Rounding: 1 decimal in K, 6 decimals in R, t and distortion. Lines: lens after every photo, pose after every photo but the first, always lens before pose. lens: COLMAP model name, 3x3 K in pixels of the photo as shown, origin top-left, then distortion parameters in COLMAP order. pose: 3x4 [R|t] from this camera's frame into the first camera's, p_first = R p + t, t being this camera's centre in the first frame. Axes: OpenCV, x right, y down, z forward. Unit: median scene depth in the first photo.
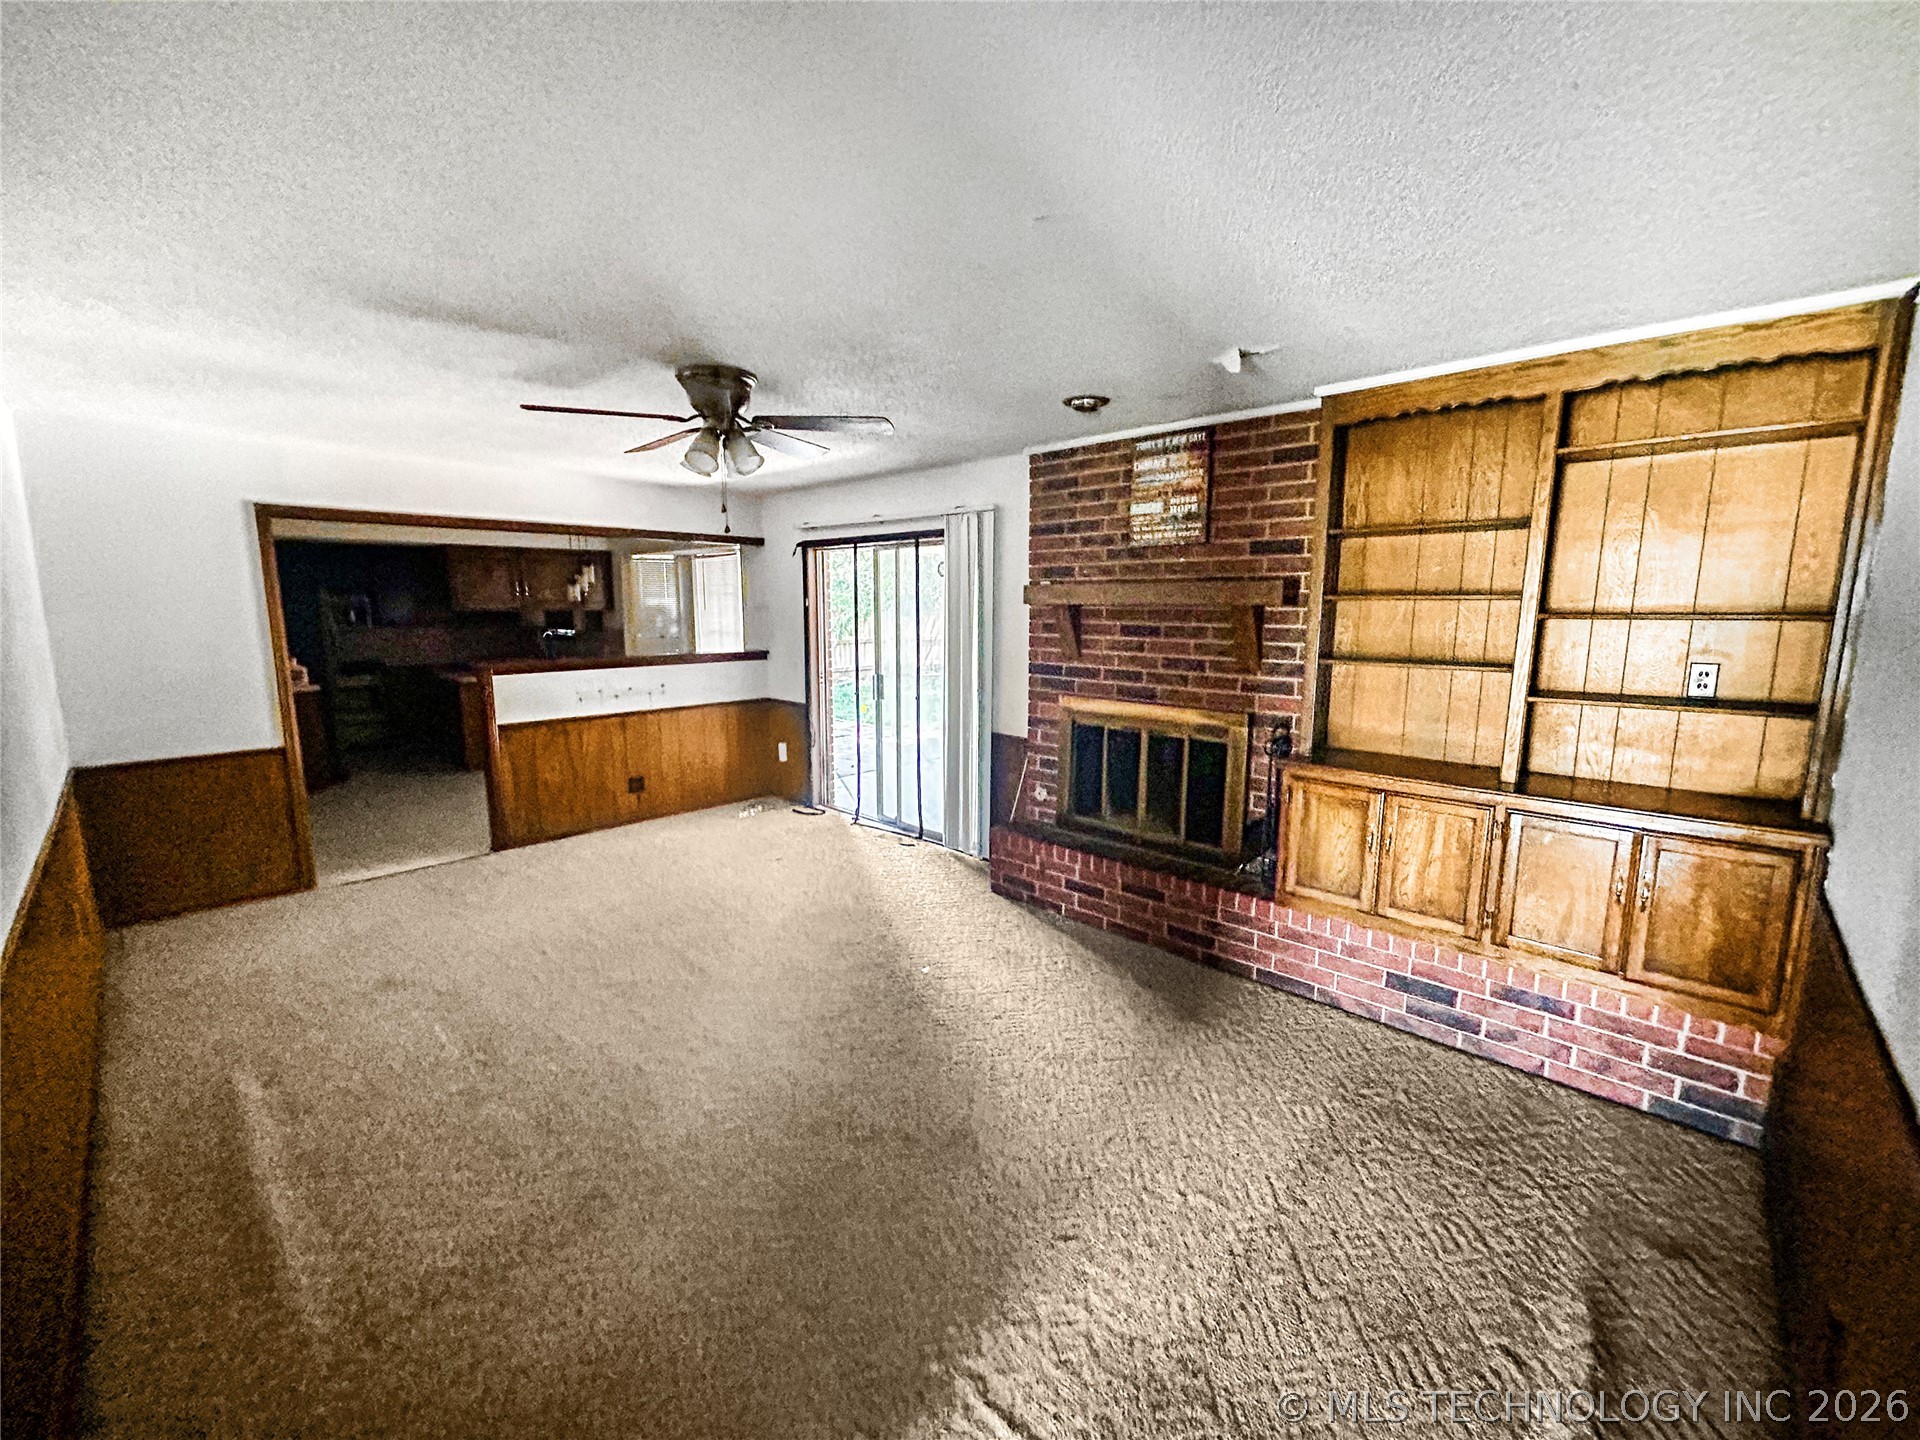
lens RADIAL K [[781.1, 0, 957.5], [0, 781.1, 722.1], [0, 0, 1]] dist [0.008545, 0.000190]
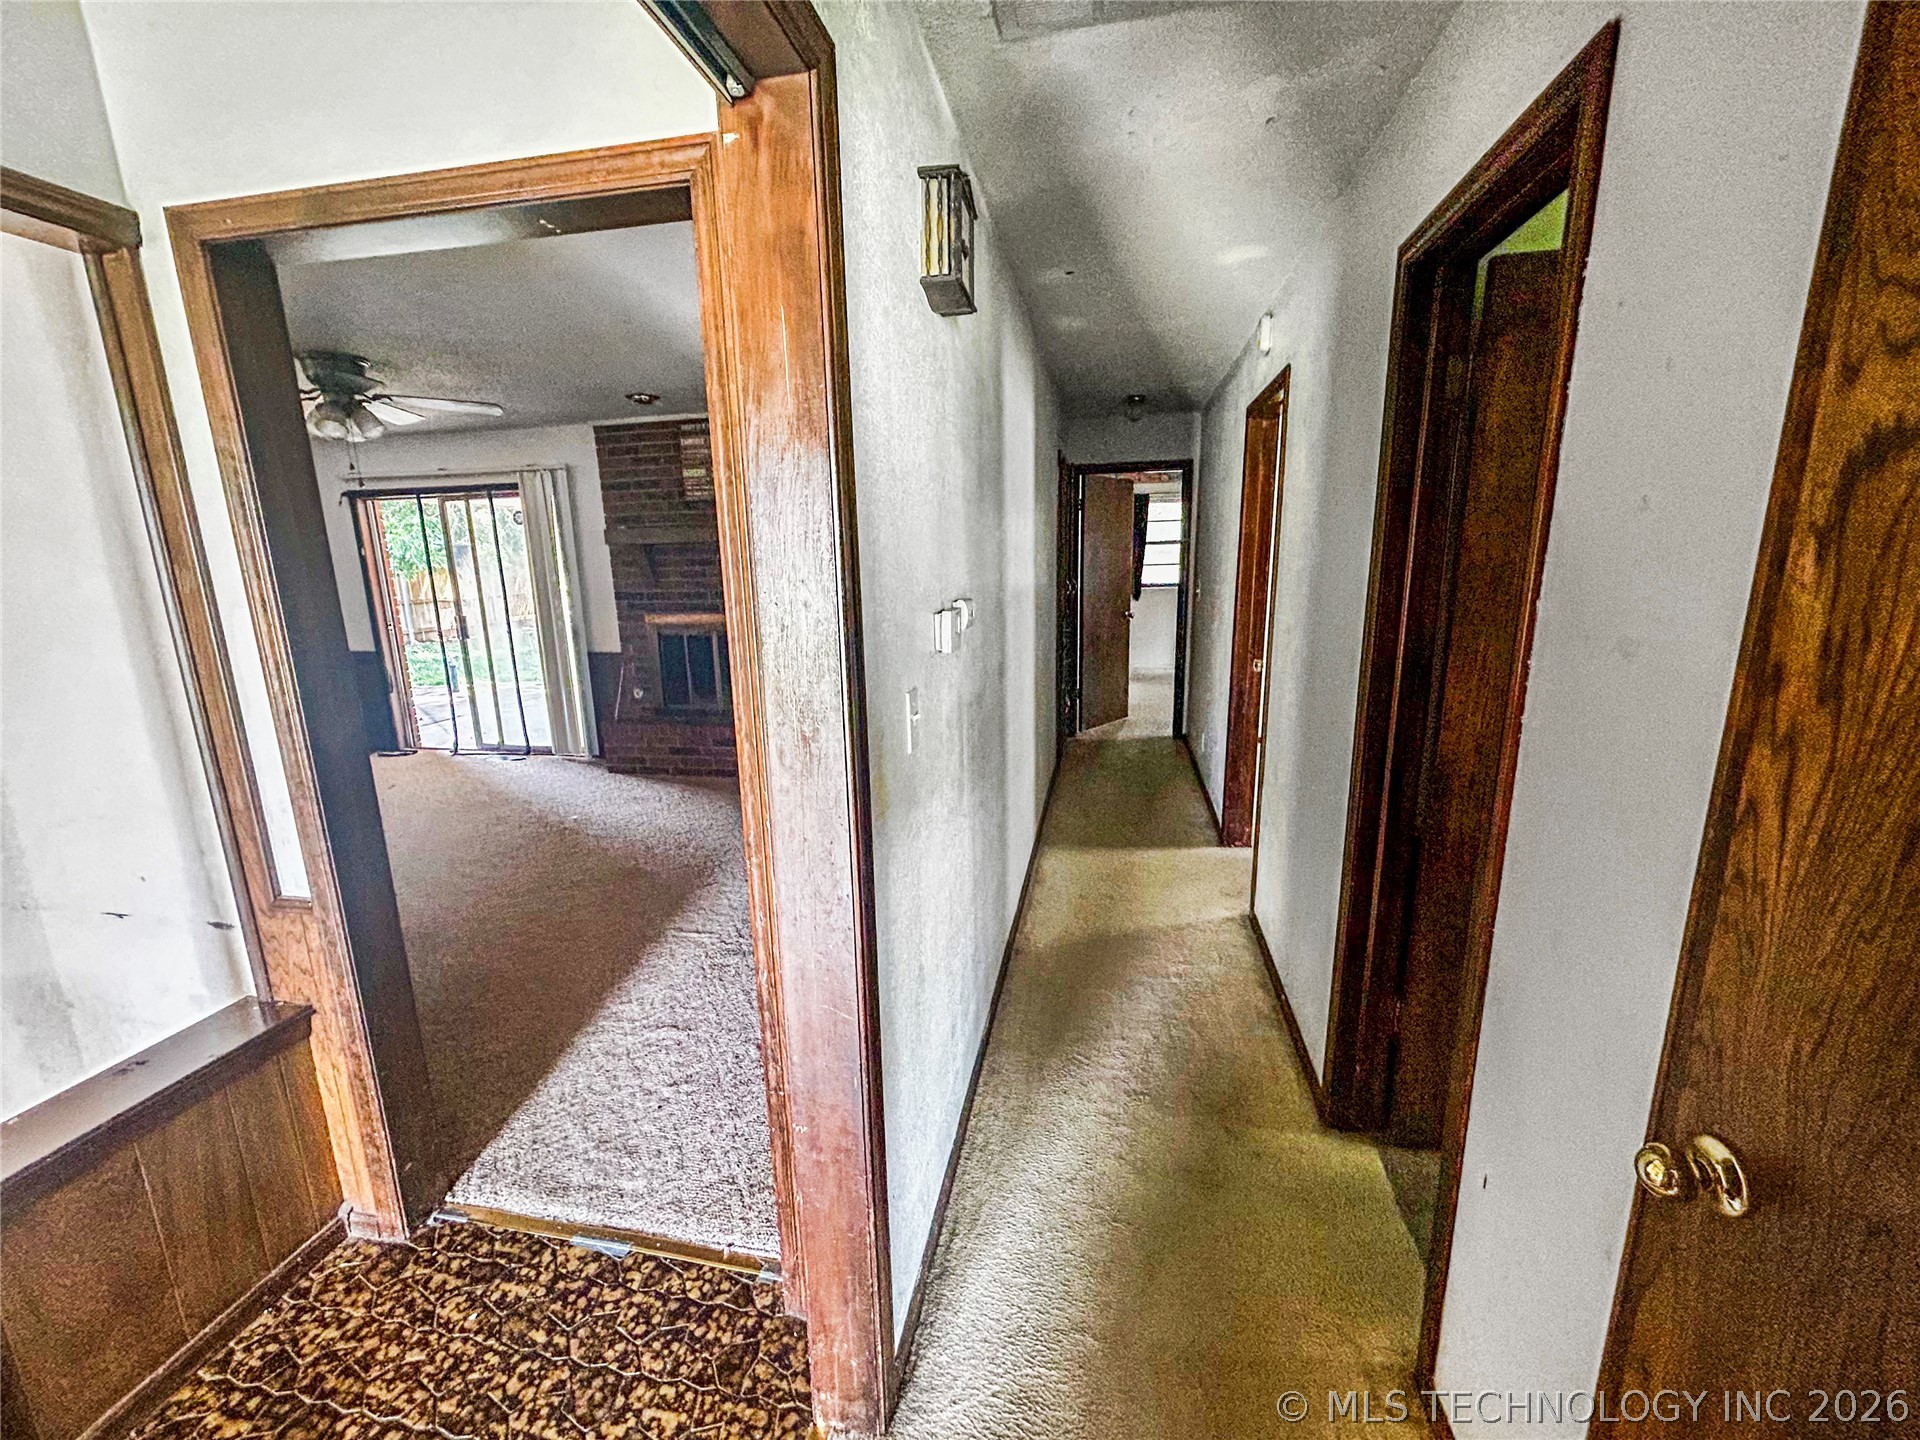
lens RADIAL K [[781.1, 0, 954.6], [0, 781.1, 719.6], [0, 0, 1]] dist [0.008545, 0.000190]
pose [[0.850161, -0.133184, 0.509399, -0.118677], [0.107765, 0.991013, 0.079248, 0.091838], [-0.515376, -0.012478, 0.856873, -0.394038]]
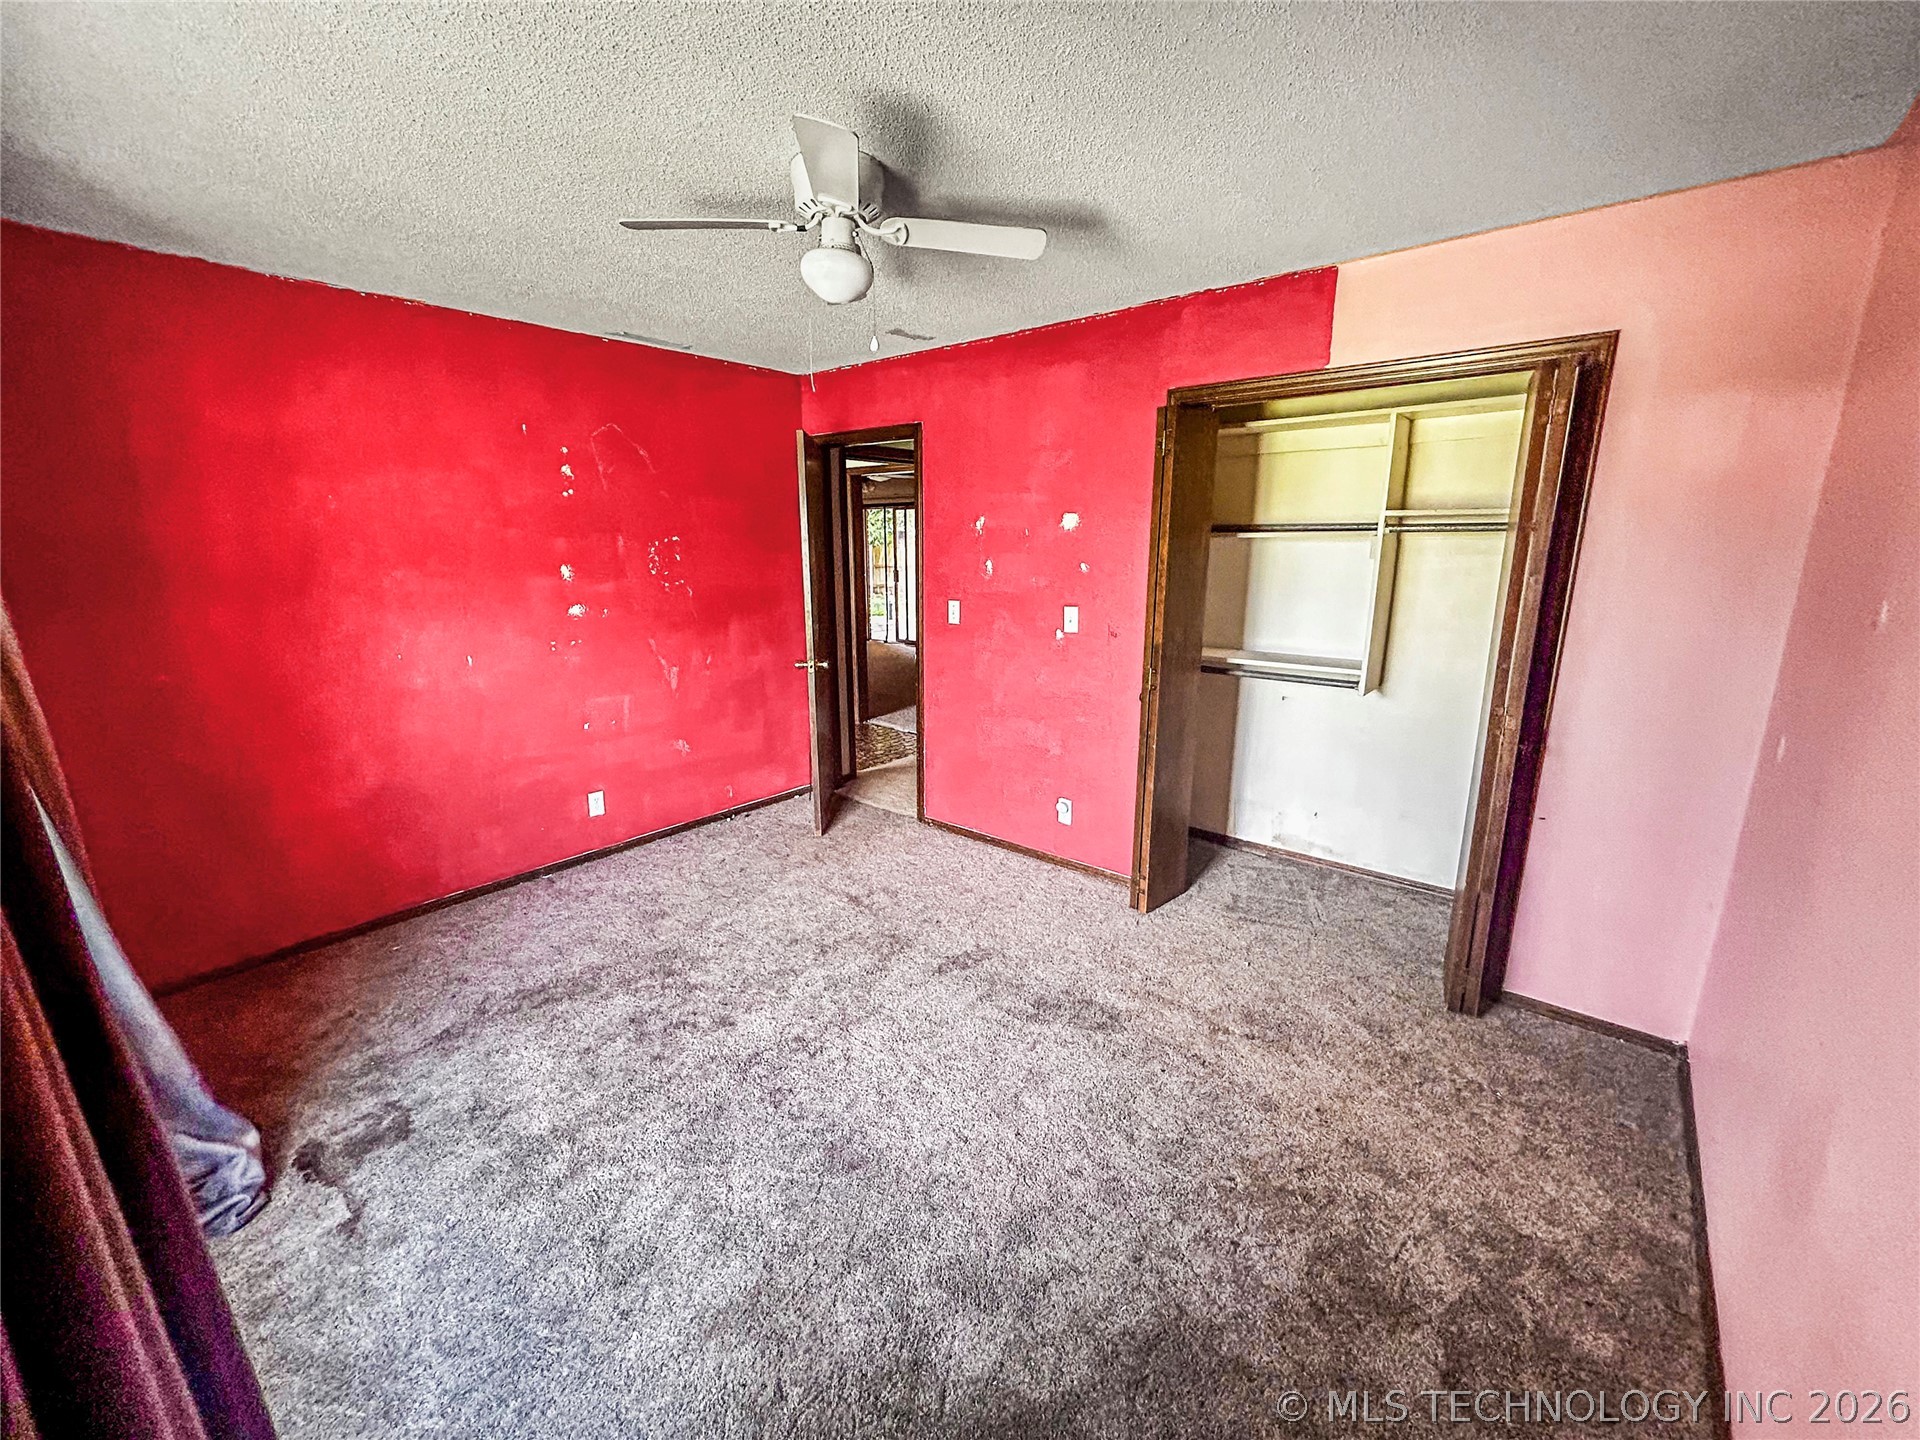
lens RADIAL K [[781.1, 0, 959.8], [0, 781.1, 731.5], [0, 0, 1]] dist [0.008545, 0.000190]
pose [[0.997581, -0.023075, 0.065567, -0.101603], [0.020052, 0.998722, 0.046397, 0.361436], [-0.066554, -0.044970, 0.996769, -1.453741]]
